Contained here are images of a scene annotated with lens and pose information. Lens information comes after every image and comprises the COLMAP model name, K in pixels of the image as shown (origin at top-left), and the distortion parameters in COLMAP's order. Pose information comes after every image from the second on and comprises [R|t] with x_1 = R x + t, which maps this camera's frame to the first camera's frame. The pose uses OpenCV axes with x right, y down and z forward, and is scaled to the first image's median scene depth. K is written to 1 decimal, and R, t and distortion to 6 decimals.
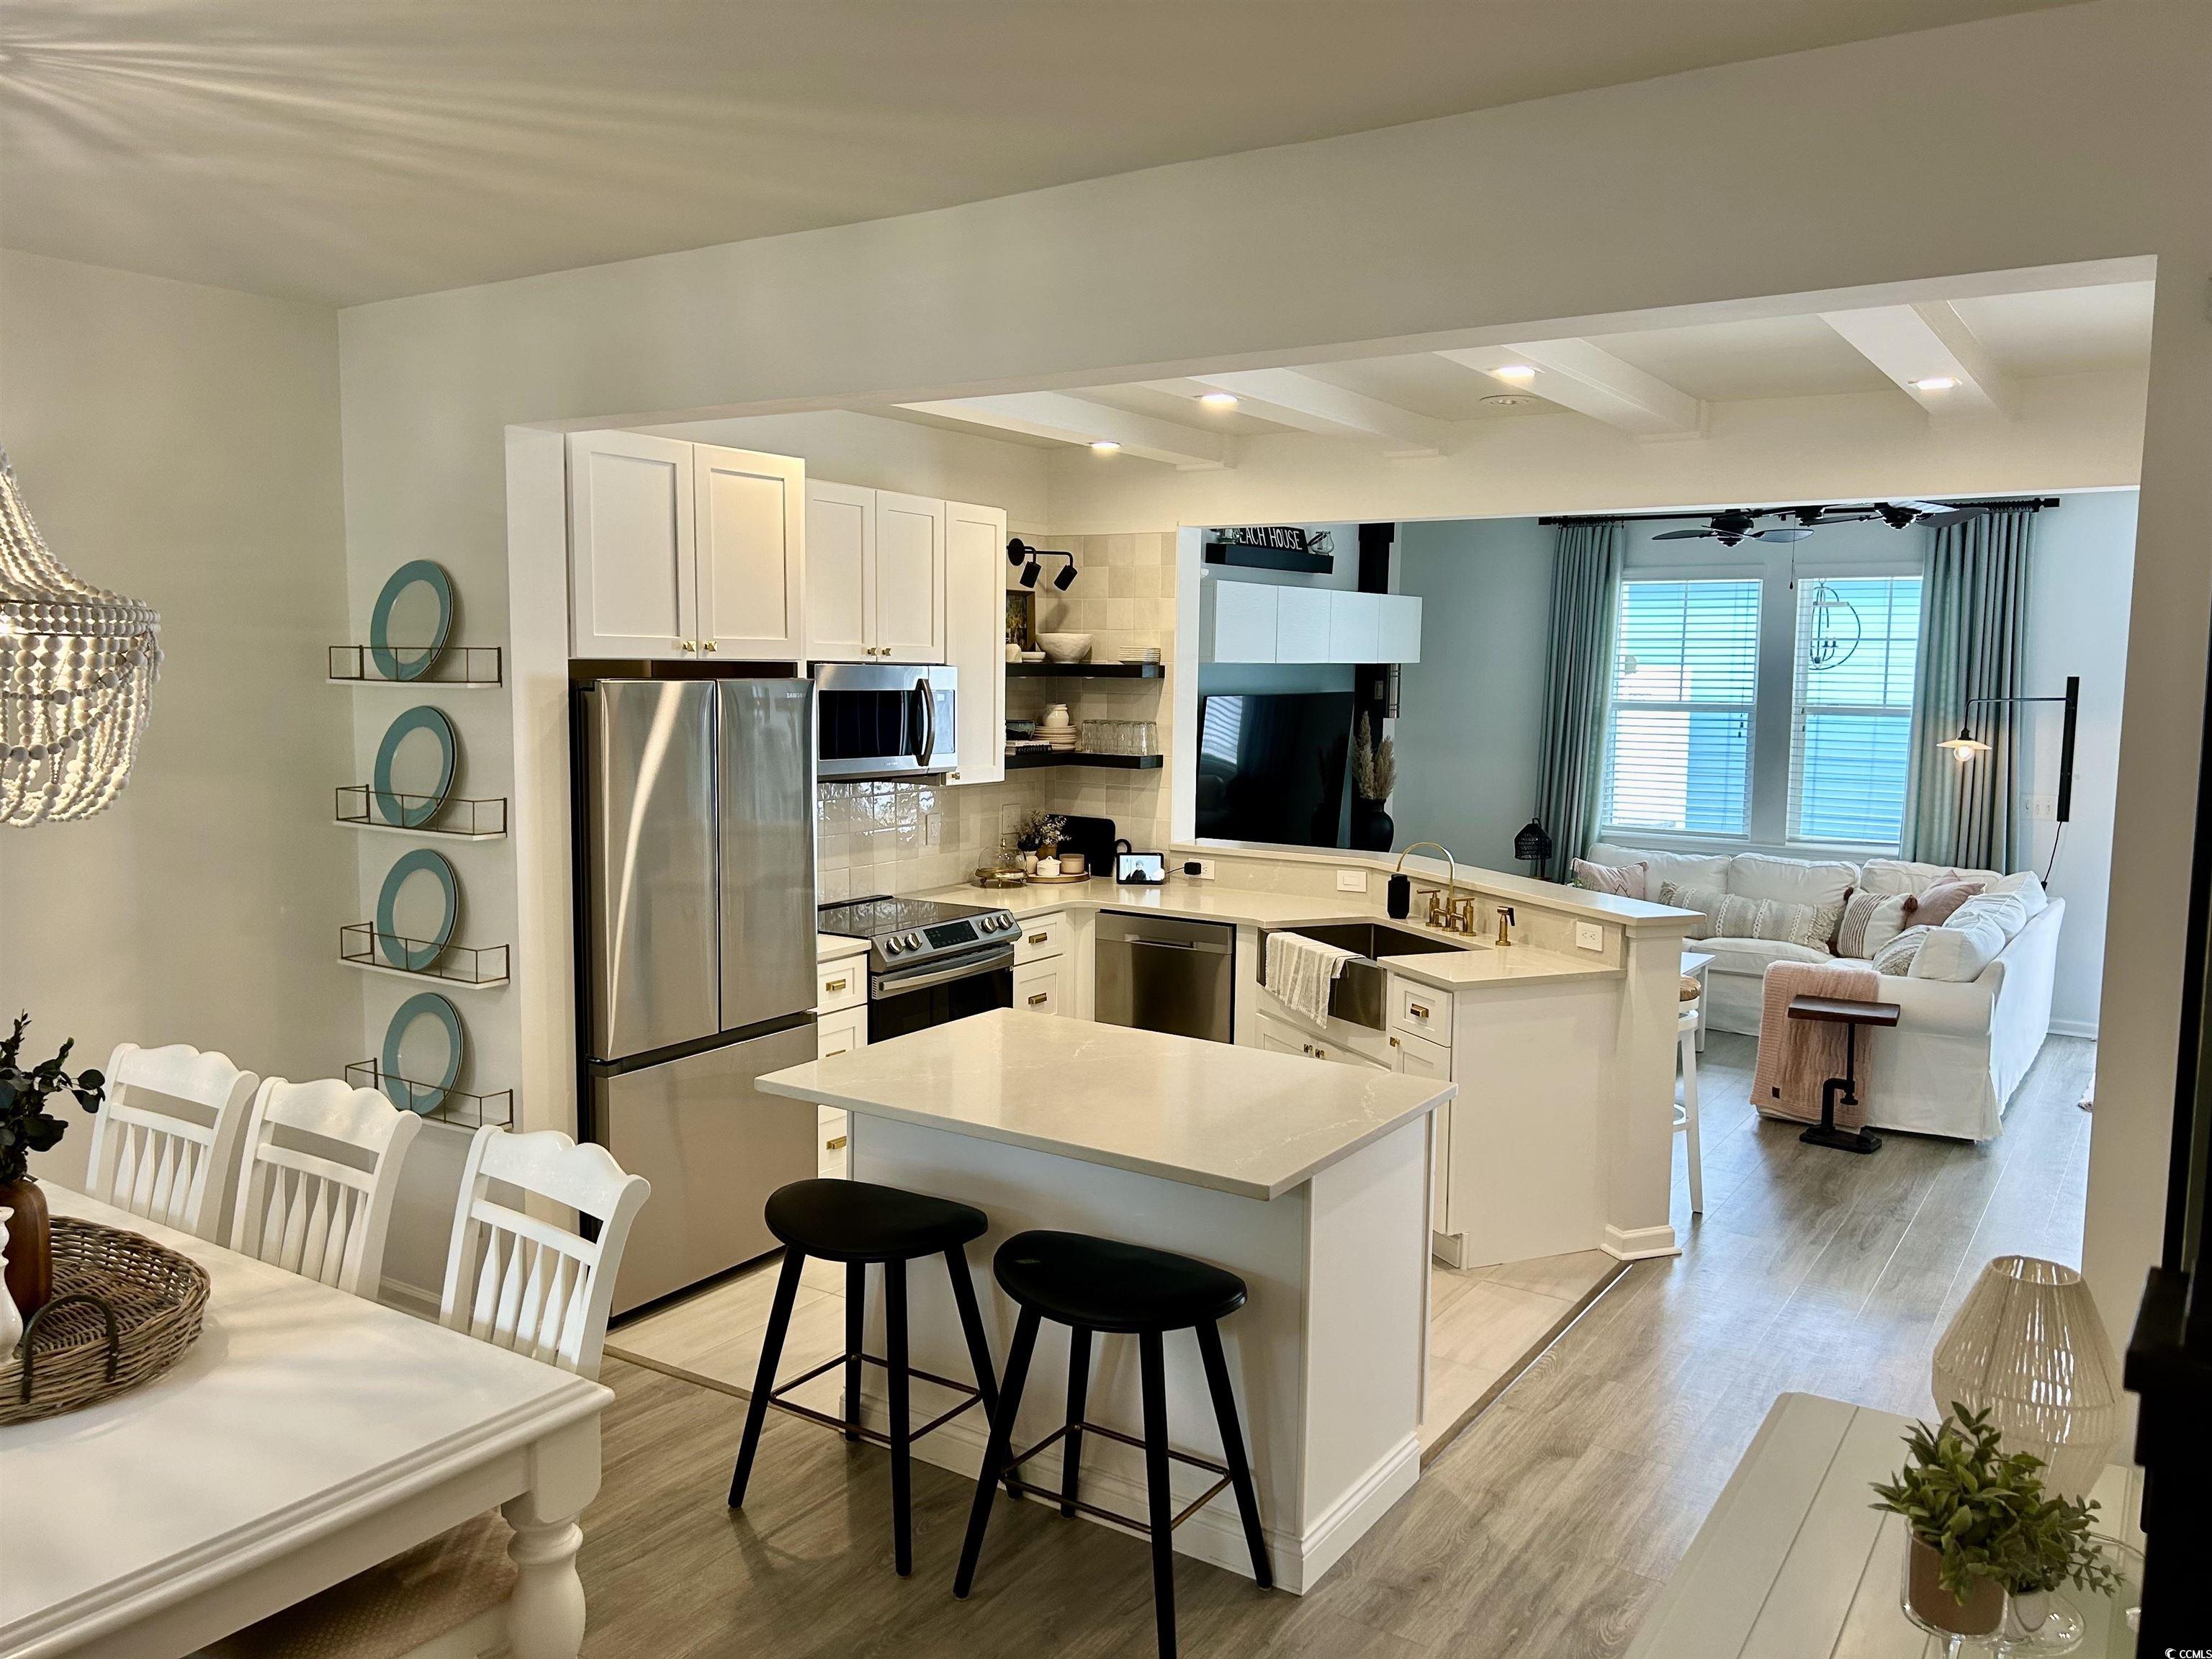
lens RADIAL K [[1658.7, 0, 1121.7], [0, 1658.7, 832.9], [0, 0, 1]] dist [0.129428, -0.234290]
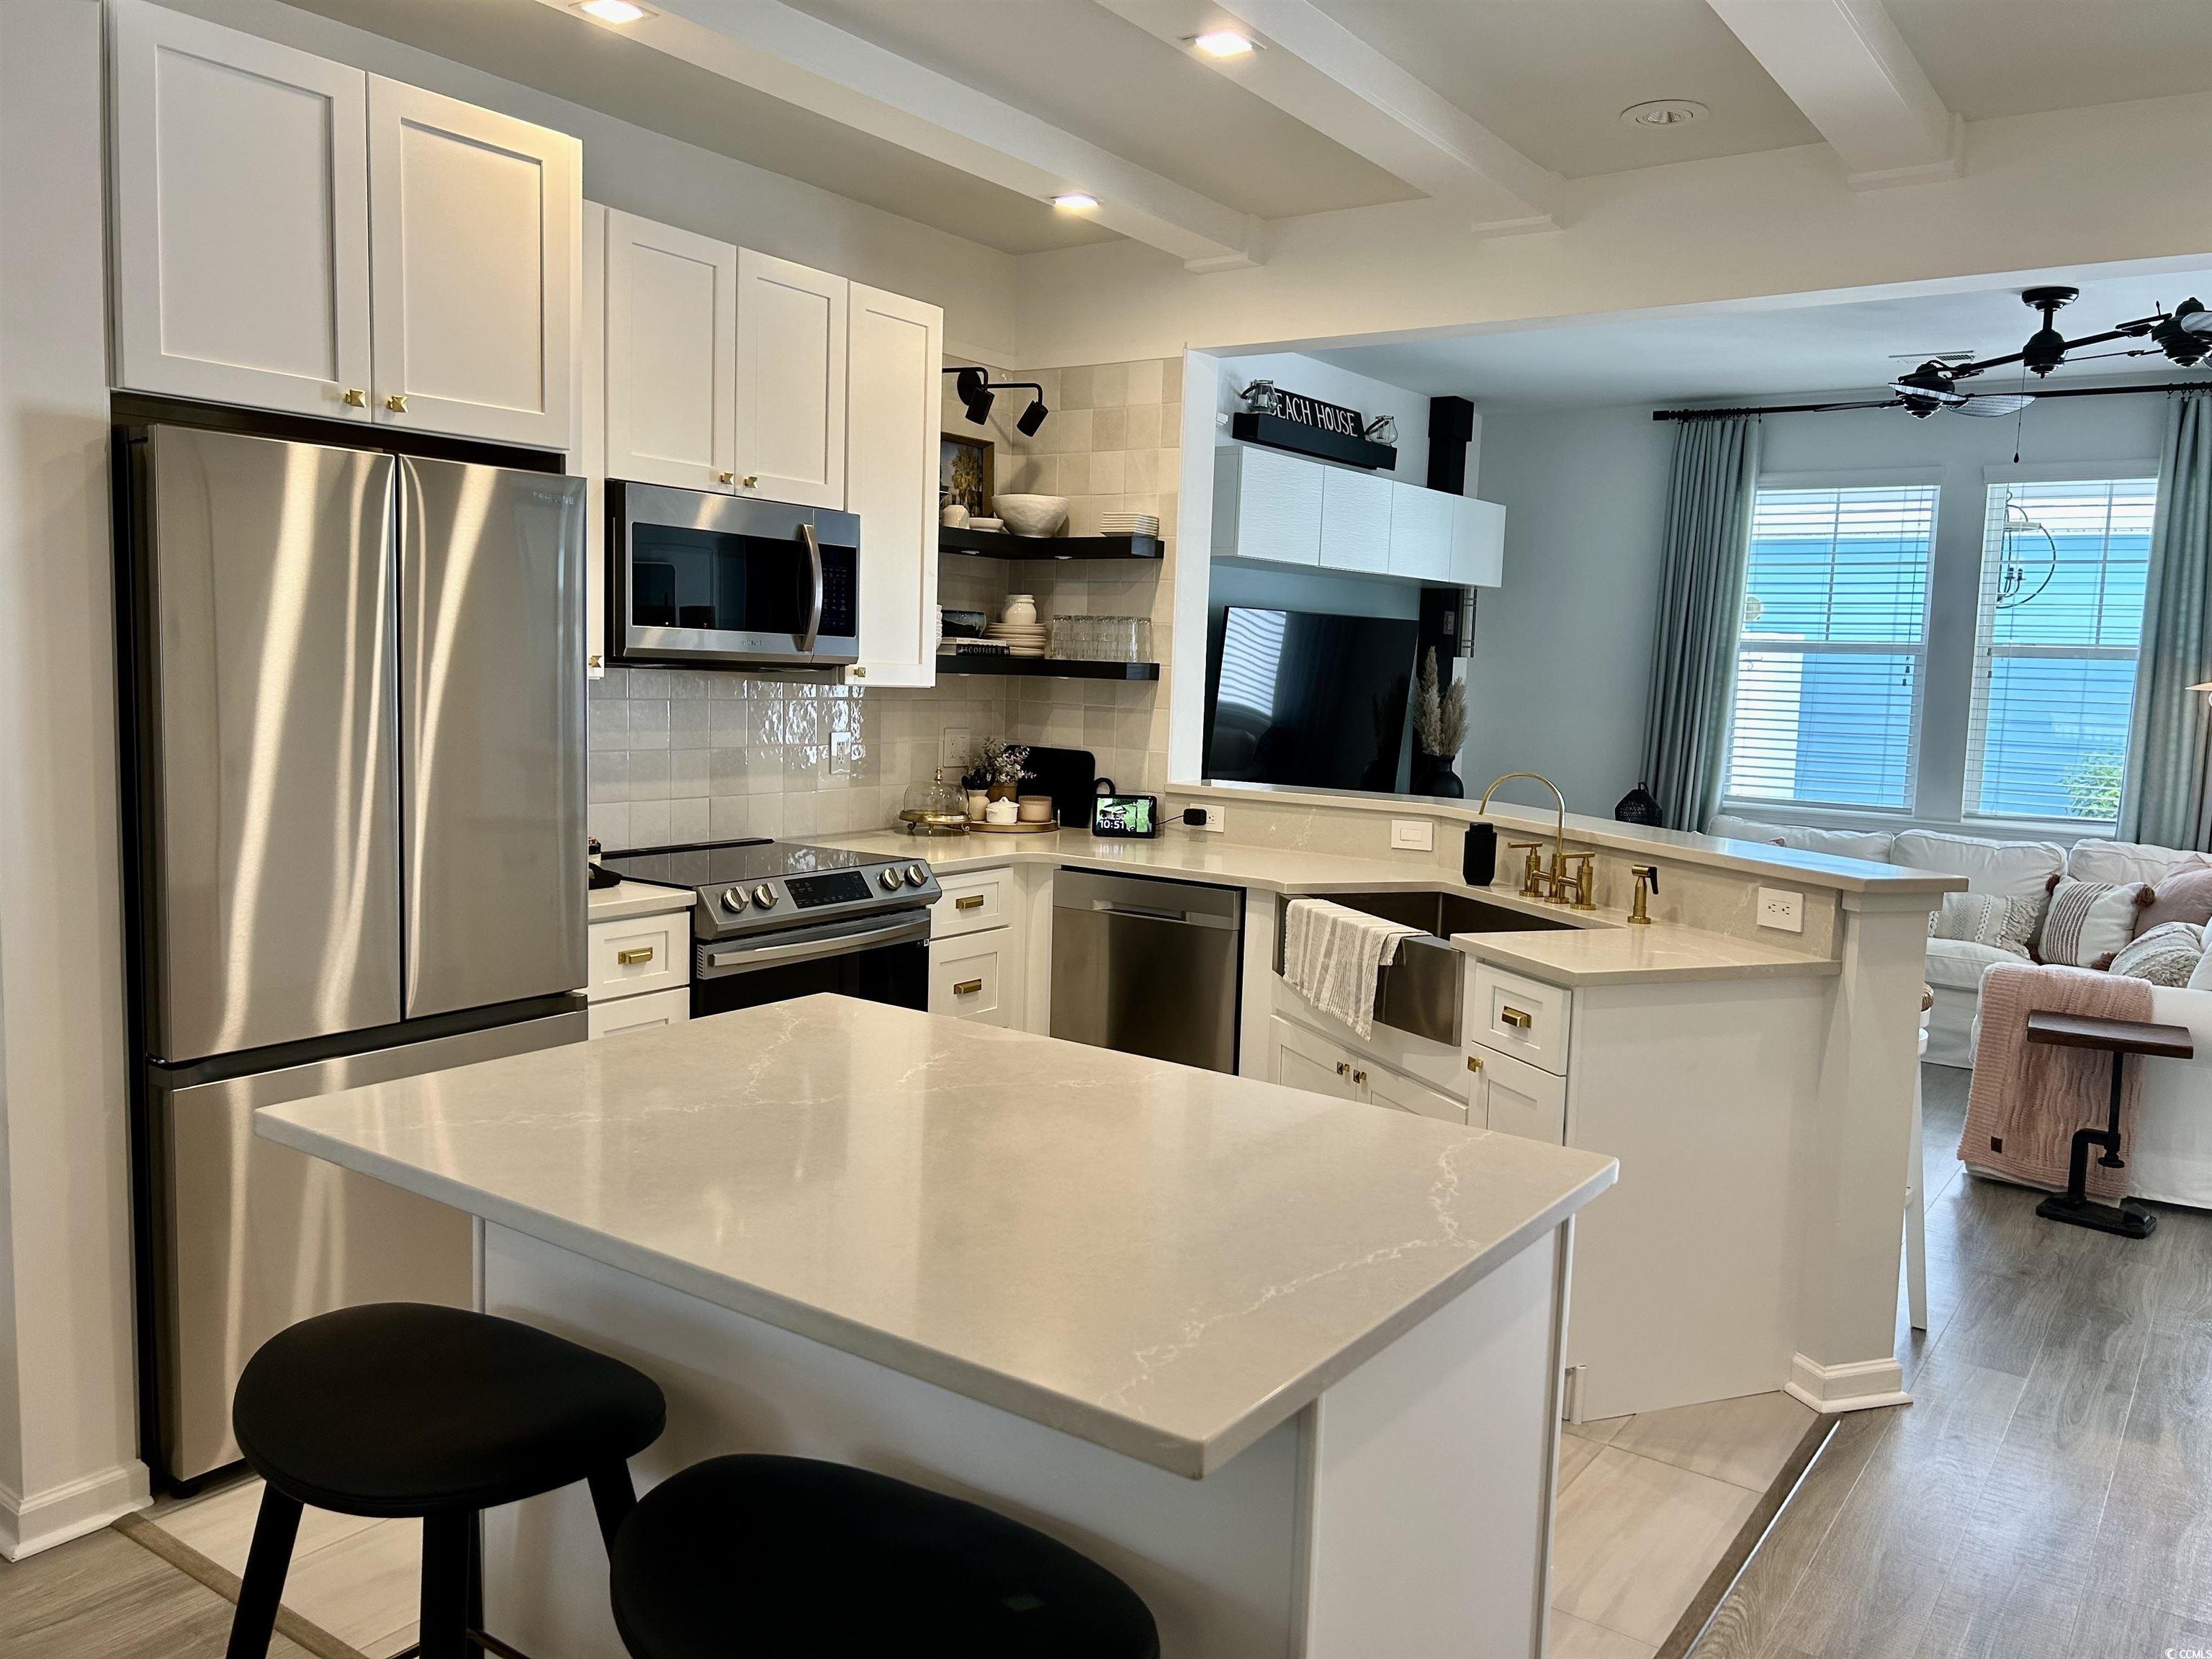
lens RADIAL K [[1655.0, 0, 1116.7], [0, 1655.0, 824.4], [0, 0, 1]] dist [0.070469, -0.078113]
pose [[0.999061, 0.023671, -0.036286, 0.035773], [-0.023866, 0.999703, -0.004962, 0.030111], [0.036157, 0.005824, 0.999329, 0.272598]]
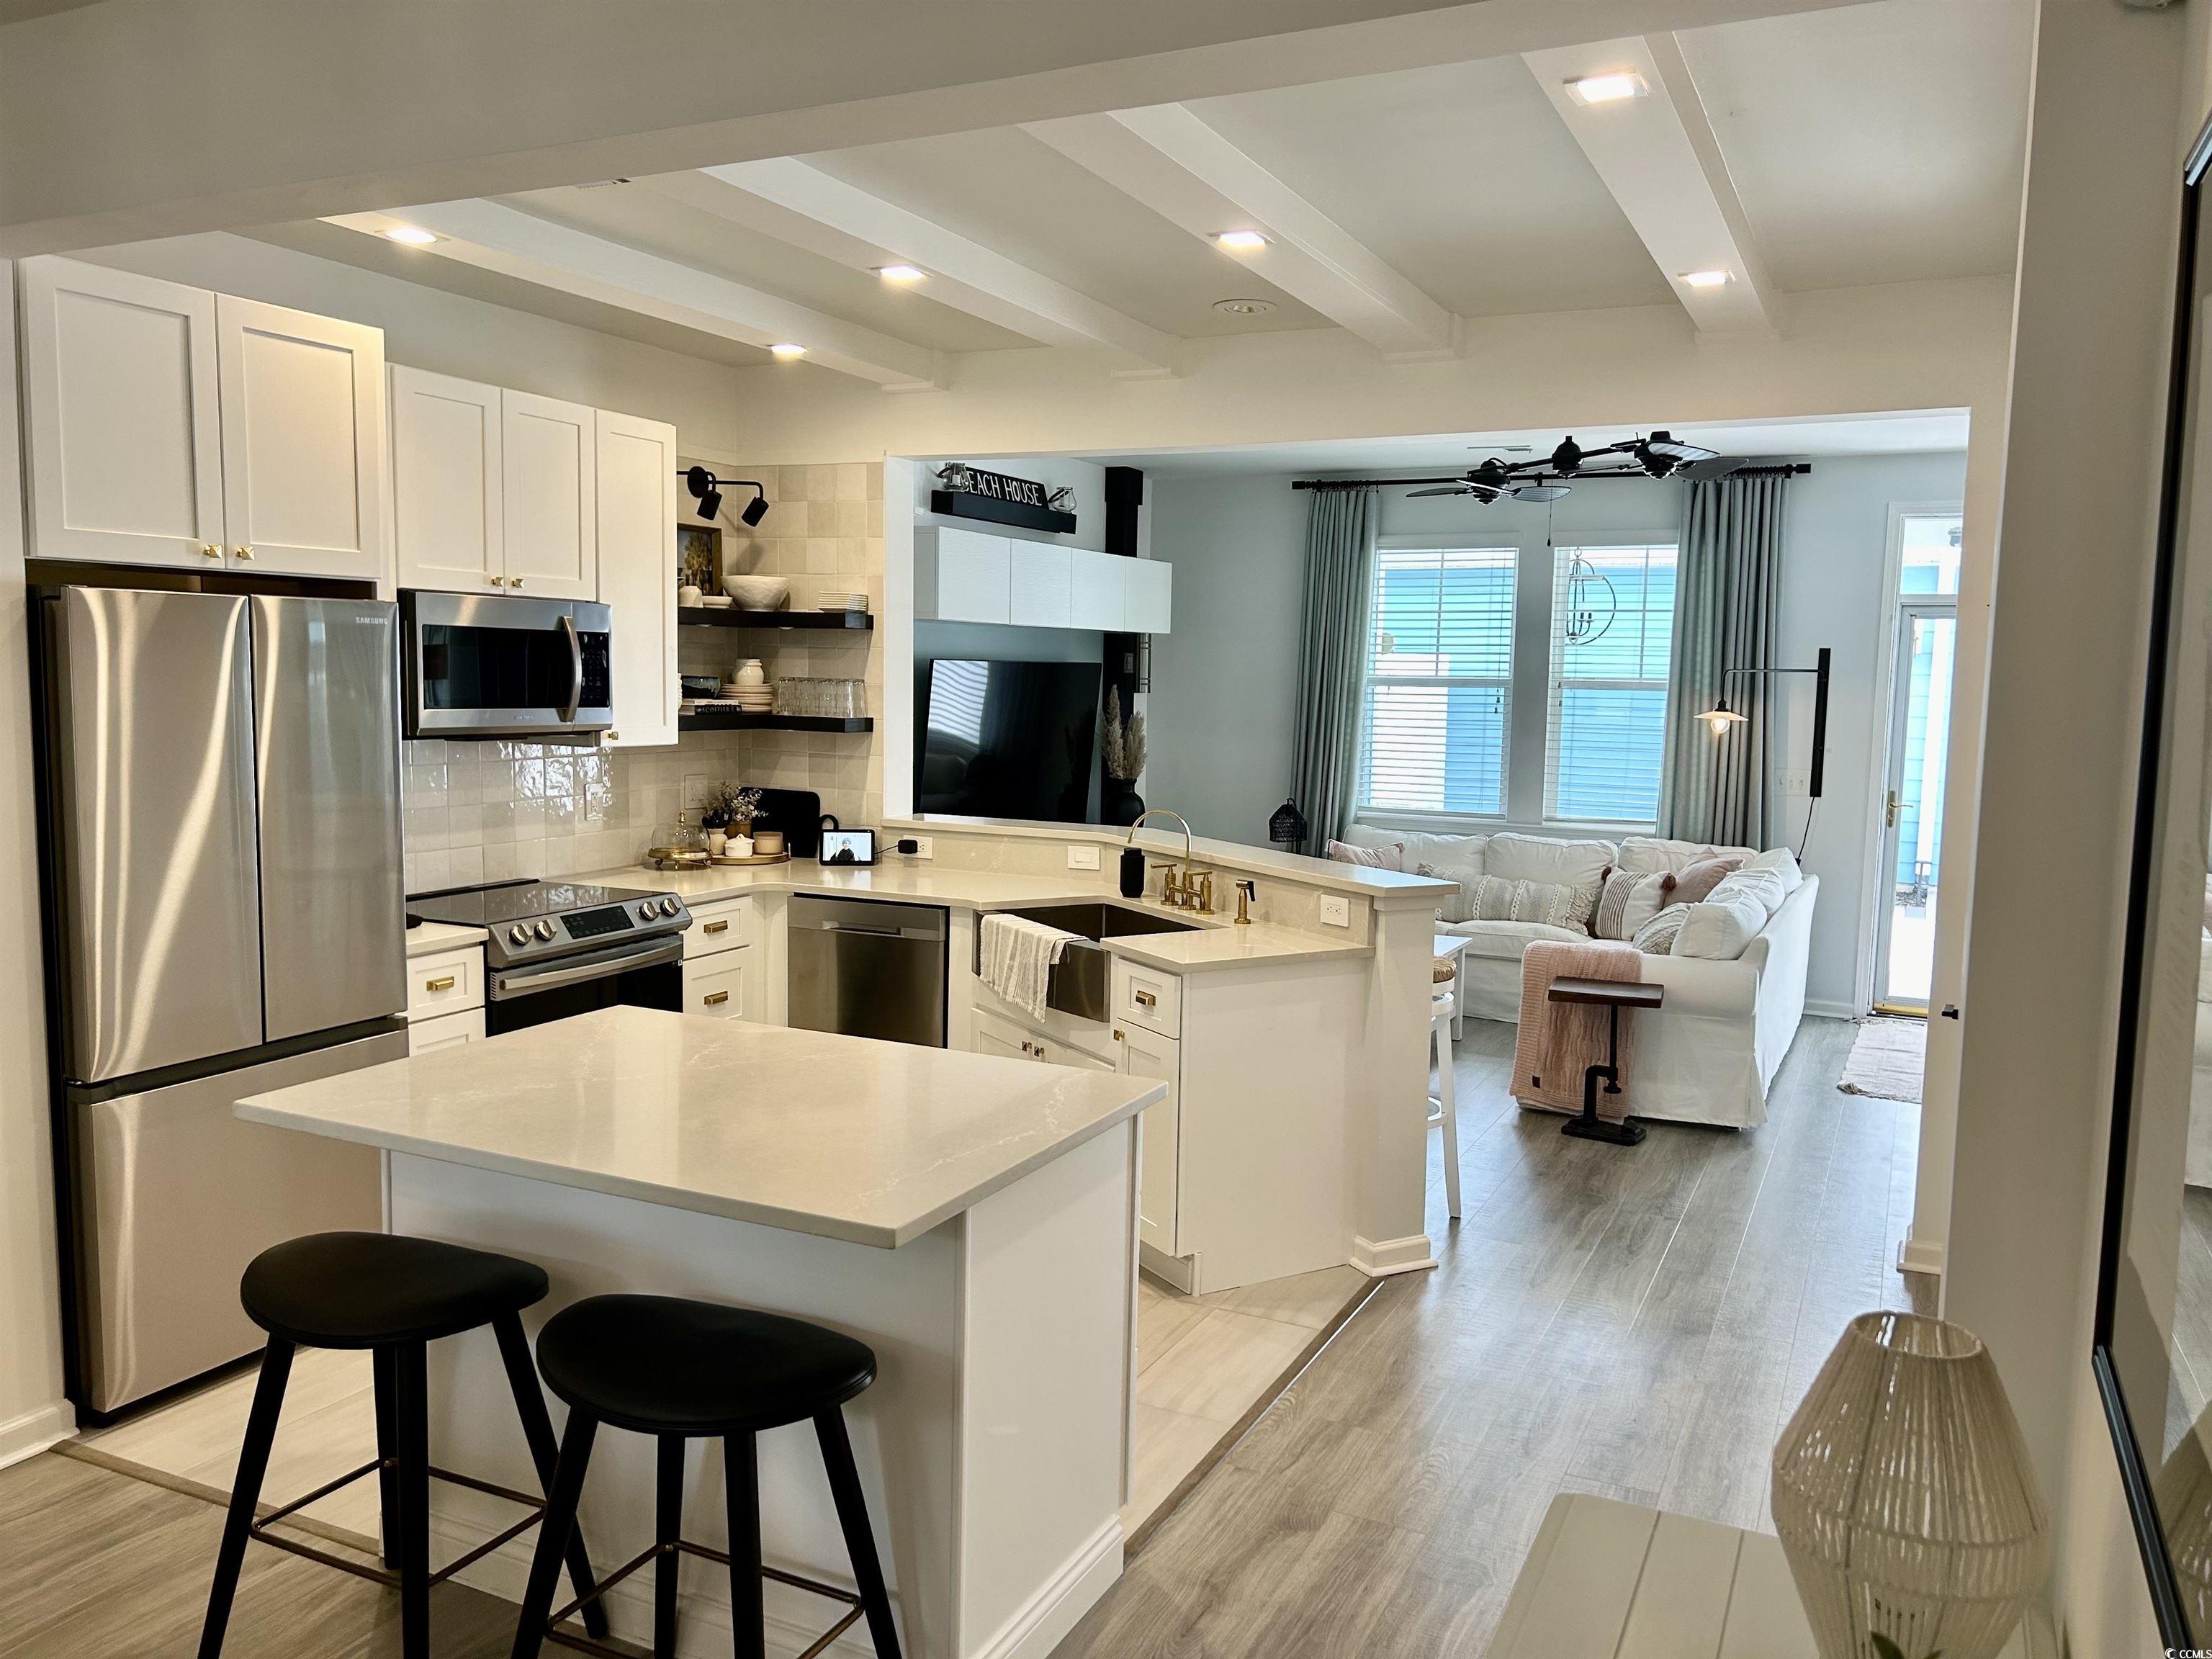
lens RADIAL K [[1658.7, 0, 1121.7], [0, 1658.7, 832.9], [0, 0, 1]] dist [0.129428, -0.234290]
pose [[0.991443, -0.006093, 0.130398, 0.042040], [0.006446, 0.999977, -0.002286, 0.017515], [-0.130381, 0.003107, 0.991459, 0.114234]]
